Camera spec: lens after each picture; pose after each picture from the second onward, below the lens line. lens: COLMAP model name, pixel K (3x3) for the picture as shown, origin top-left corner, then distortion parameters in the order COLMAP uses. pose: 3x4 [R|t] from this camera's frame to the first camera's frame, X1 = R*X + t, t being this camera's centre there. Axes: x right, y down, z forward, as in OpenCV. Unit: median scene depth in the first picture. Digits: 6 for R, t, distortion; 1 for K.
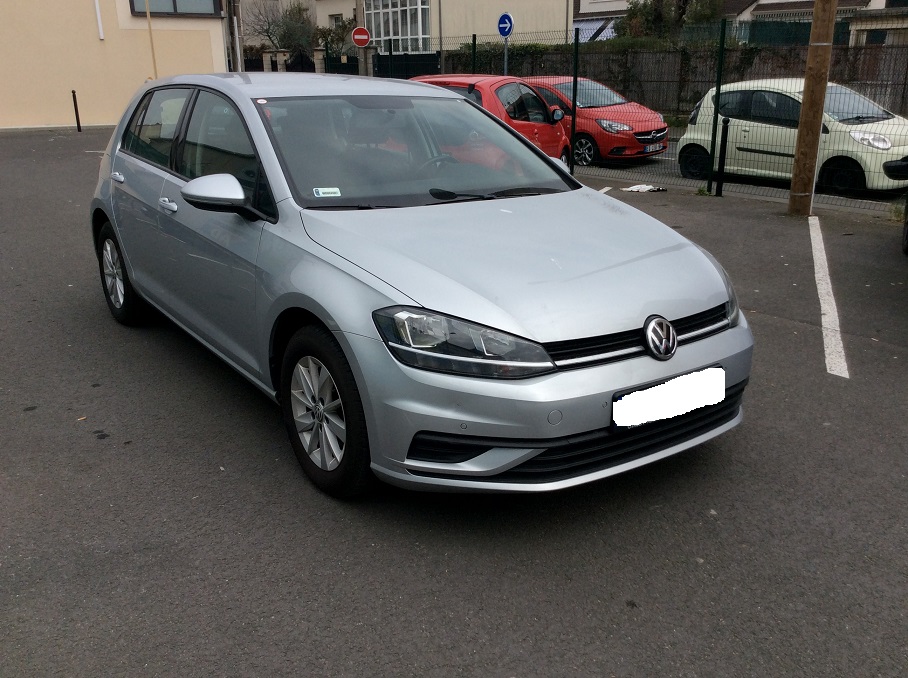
lens RADIAL K [[839.2, 0, 461.1], [0, 839.2, 344.4], [0, 0, 1]] dist [0.001876, 0.000000]
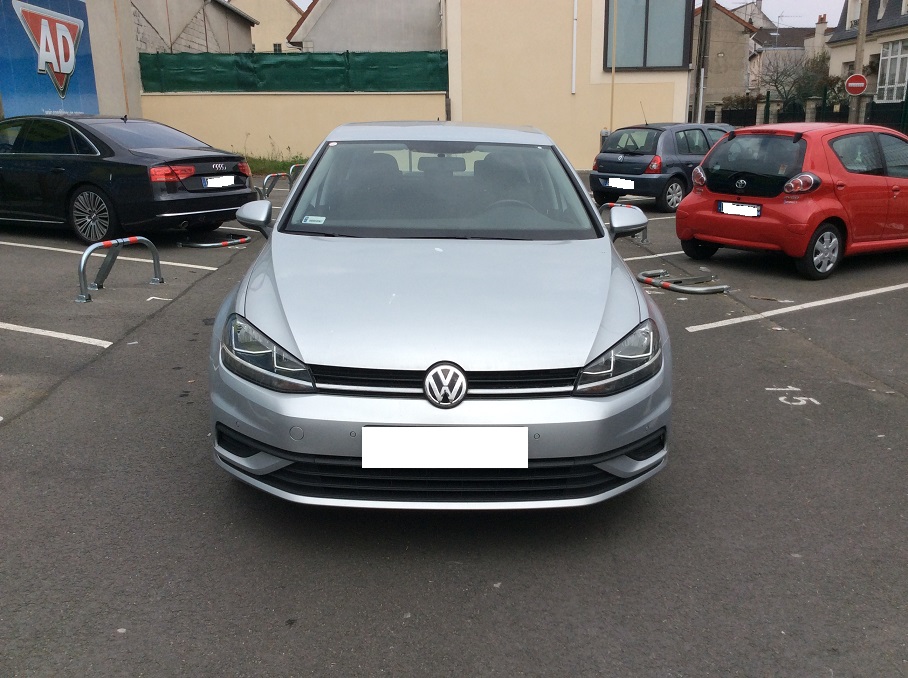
lens RADIAL K [[839.2, 0, 462.8], [0, 839.2, 337.3], [0, 0, 1]] dist [0.001876, 0.000000]
pose [[0.811279, 0.145078, -0.566373, 0.133220], [-0.180566, 0.983540, -0.006707, -0.009877], [0.556078, 0.107709, 0.824121, 0.033634]]
